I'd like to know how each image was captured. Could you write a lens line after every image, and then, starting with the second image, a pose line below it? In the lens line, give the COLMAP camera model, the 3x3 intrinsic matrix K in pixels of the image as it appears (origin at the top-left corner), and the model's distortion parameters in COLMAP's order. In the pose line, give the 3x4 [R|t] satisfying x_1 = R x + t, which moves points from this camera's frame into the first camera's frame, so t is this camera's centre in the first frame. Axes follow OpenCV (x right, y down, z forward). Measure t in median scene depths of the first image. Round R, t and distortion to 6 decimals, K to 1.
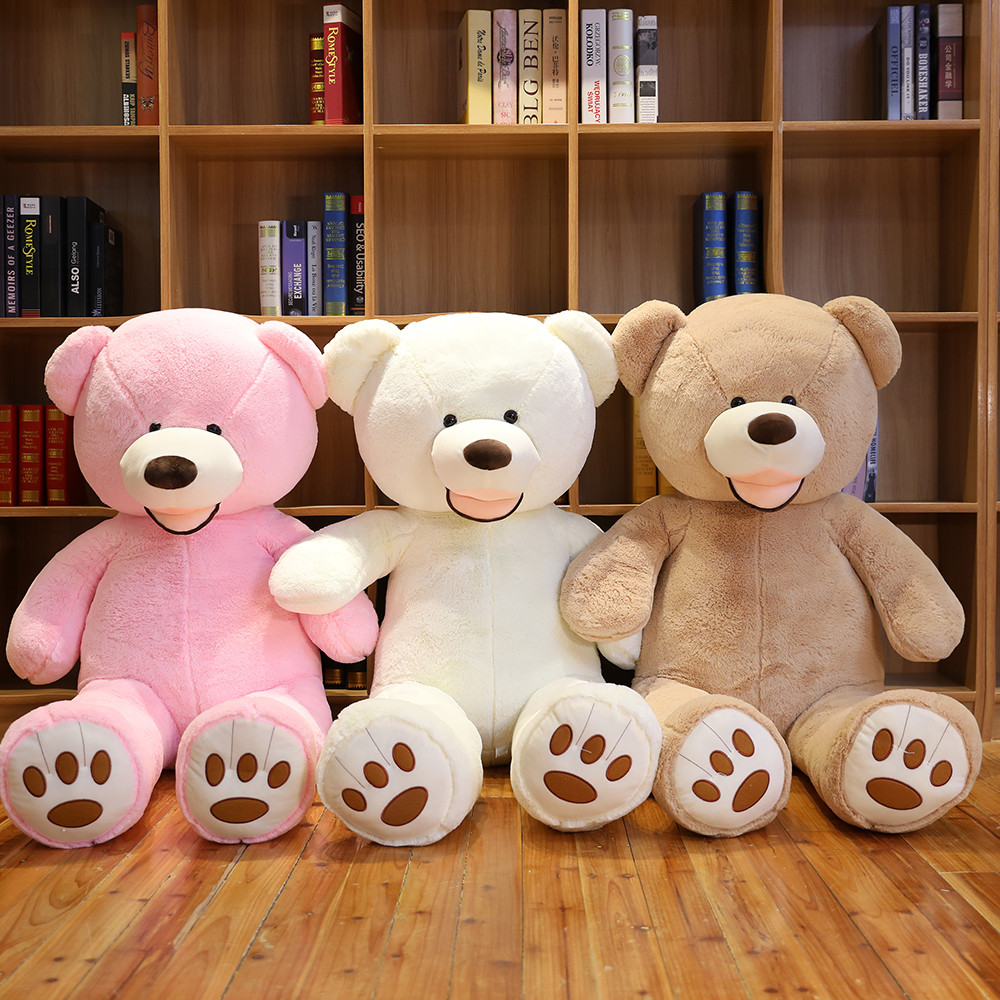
lens RADIAL K [[1414.4, 0, 425.1], [0, 1414.4, 519.1], [0, 0, 1]] dist [0.045660, 0.000000]
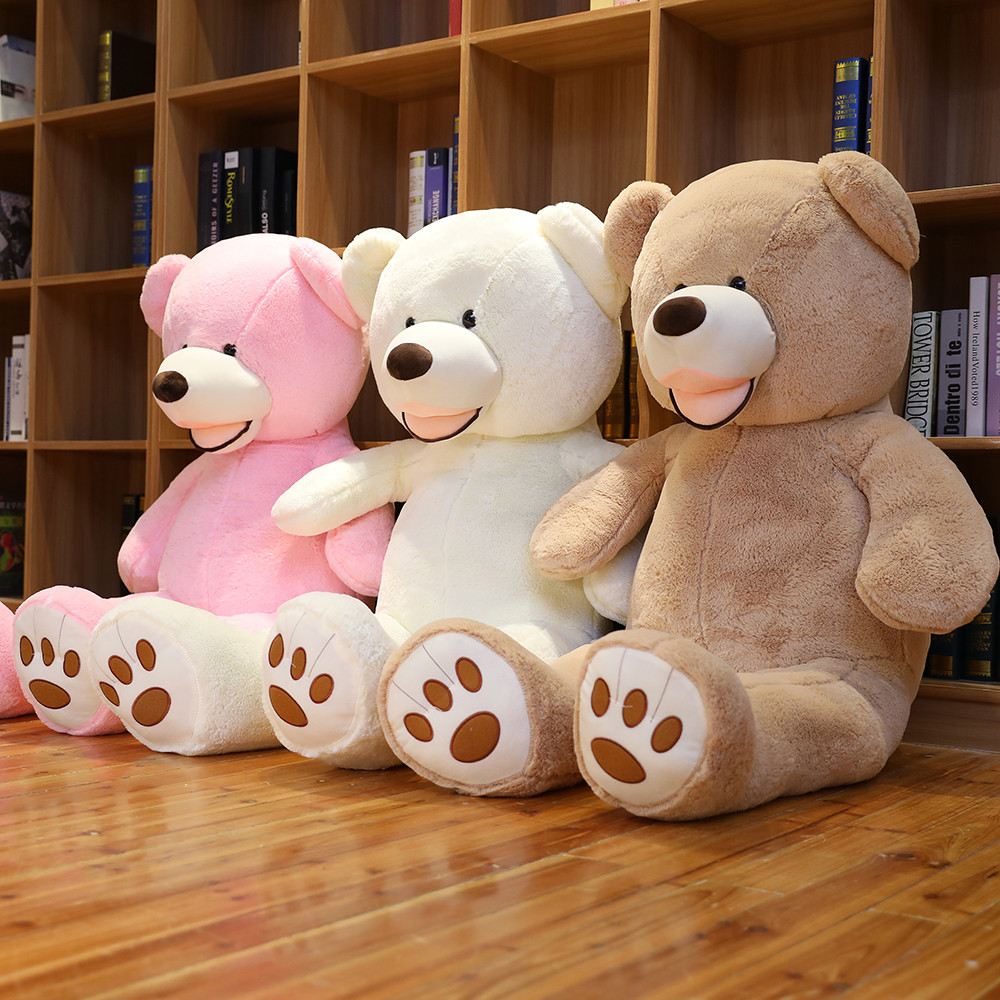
lens RADIAL K [[1414.4, 0, 494.5], [0, 1414.4, 497.3], [0, 0, 1]] dist [0.045660, 0.000000]
pose [[0.852838, 0.028213, -0.521413, 0.455386], [-0.047709, 0.998573, -0.024003, 0.049657], [0.519992, 0.045347, 0.852967, 0.202723]]
